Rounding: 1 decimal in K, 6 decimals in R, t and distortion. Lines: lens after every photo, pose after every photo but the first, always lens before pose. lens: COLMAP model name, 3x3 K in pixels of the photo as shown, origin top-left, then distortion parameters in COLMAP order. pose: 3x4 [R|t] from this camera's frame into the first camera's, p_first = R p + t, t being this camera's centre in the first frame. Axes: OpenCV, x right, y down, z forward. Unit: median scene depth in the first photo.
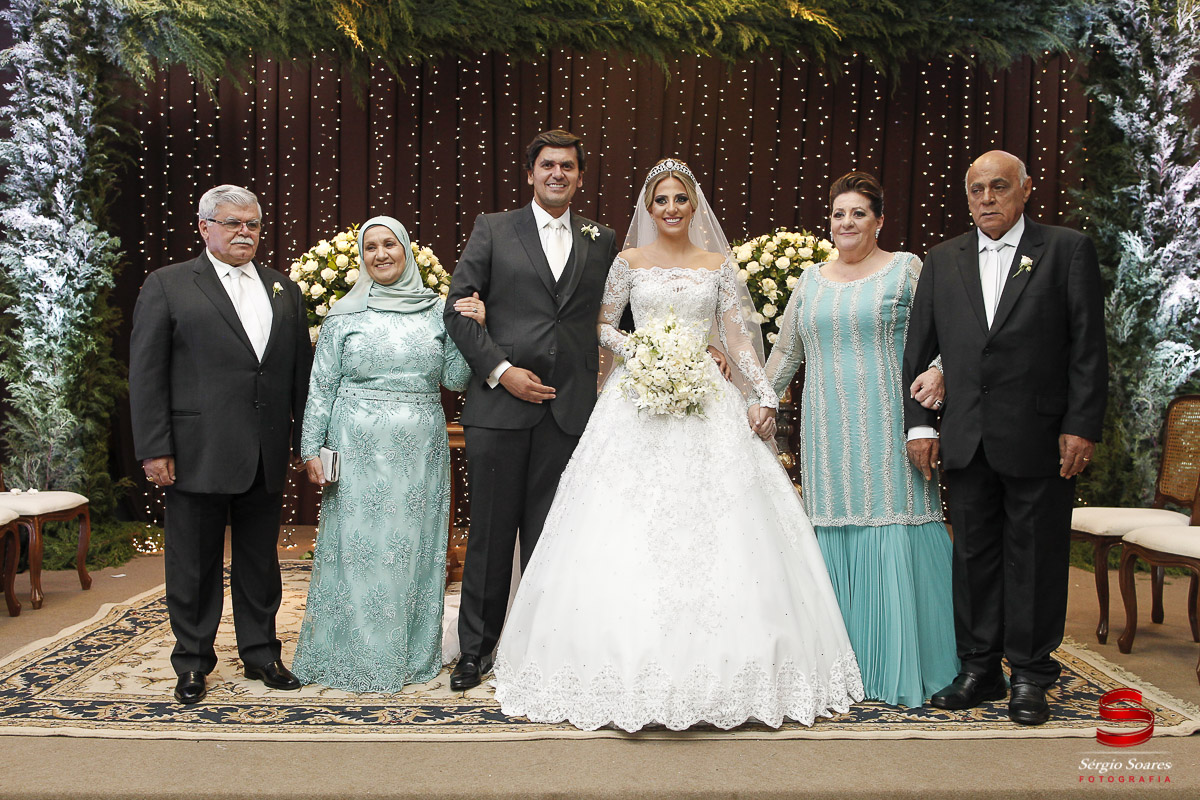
lens RADIAL K [[1068.4, 0, 595.5], [0, 1068.4, 407.2], [0, 0, 1]] dist [-0.053892, 0.050812]
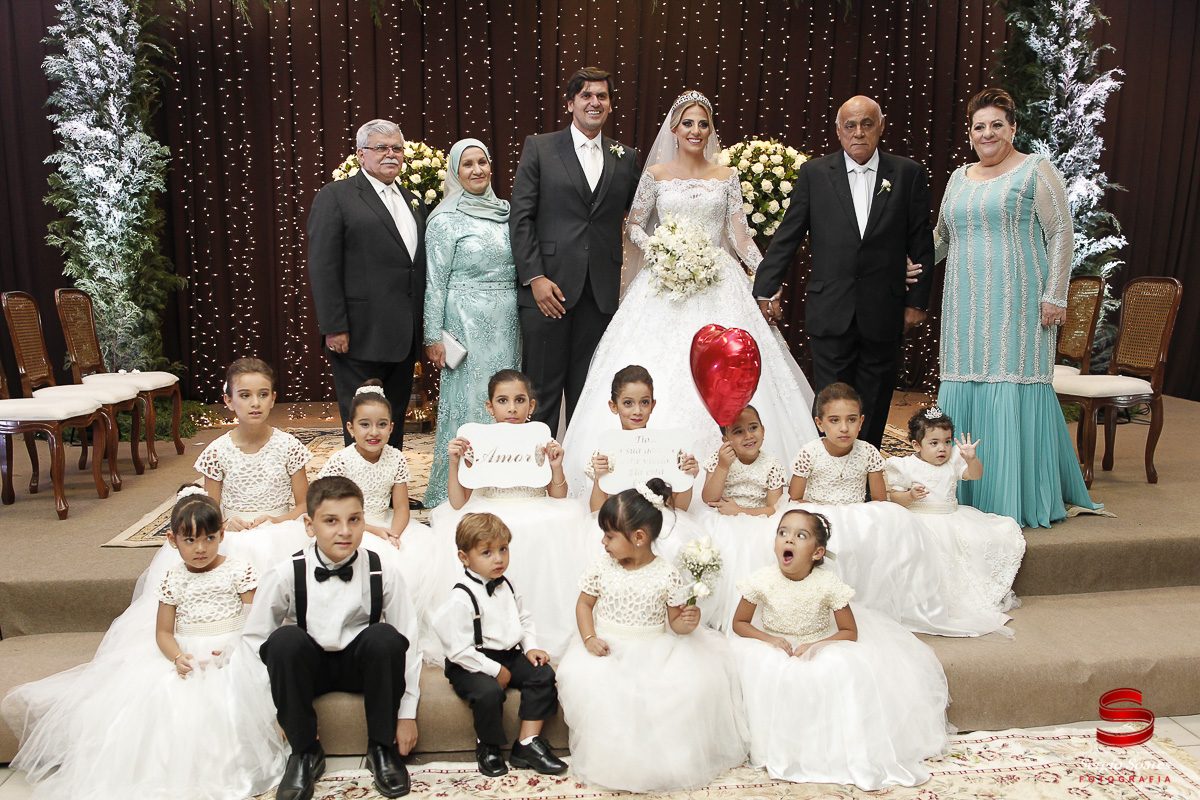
lens RADIAL K [[1068.4, 0, 599.3], [0, 1068.4, 407.0], [0, 0, 1]] dist [-0.053892, 0.050812]
pose [[0.996327, -0.023684, 0.082291, -0.096789], [0.014770, 0.994117, 0.107296, -0.000278], [-0.084348, -0.105686, 0.990816, -0.177132]]
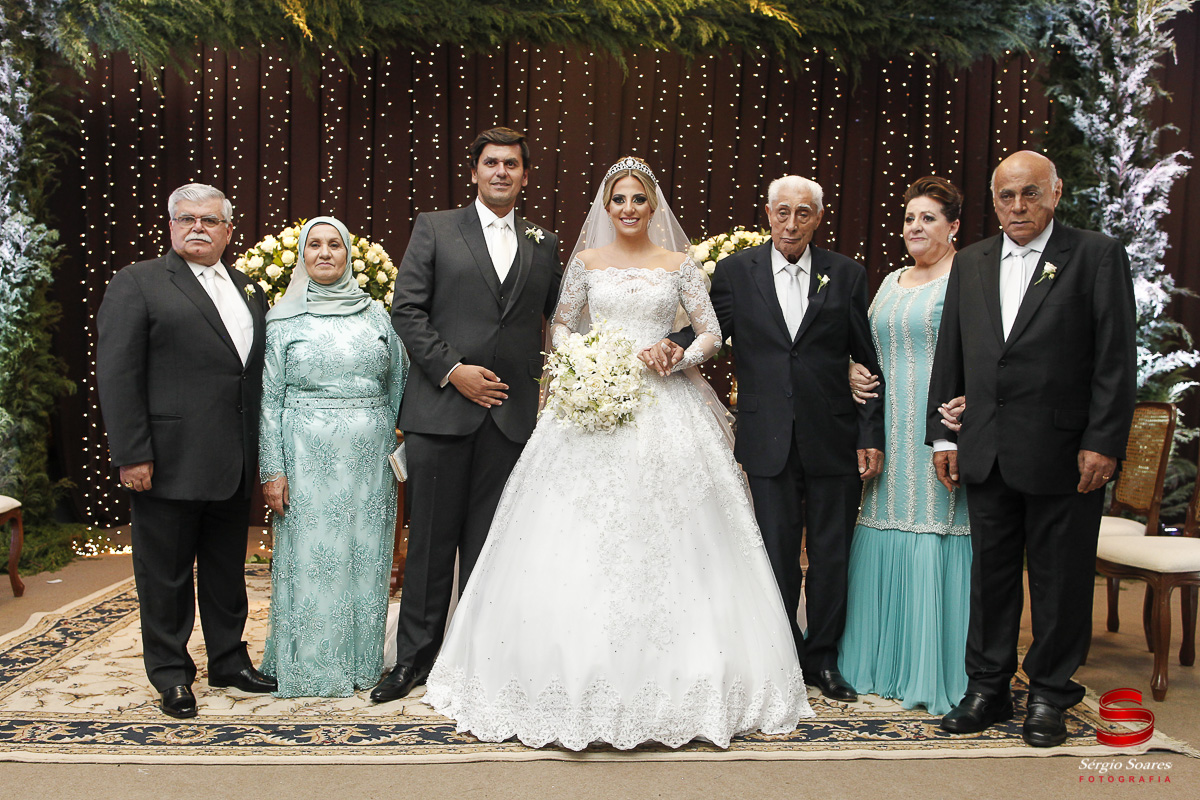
lens RADIAL K [[1068.4, 0, 596.8], [0, 1068.4, 406.8], [0, 0, 1]] dist [-0.053892, 0.050812]
pose [[0.999473, 0.004306, 0.032171, 0.011781], [-0.004514, 0.999969, 0.006377, -0.007810], [-0.032143, -0.006519, 0.999462, 0.019647]]
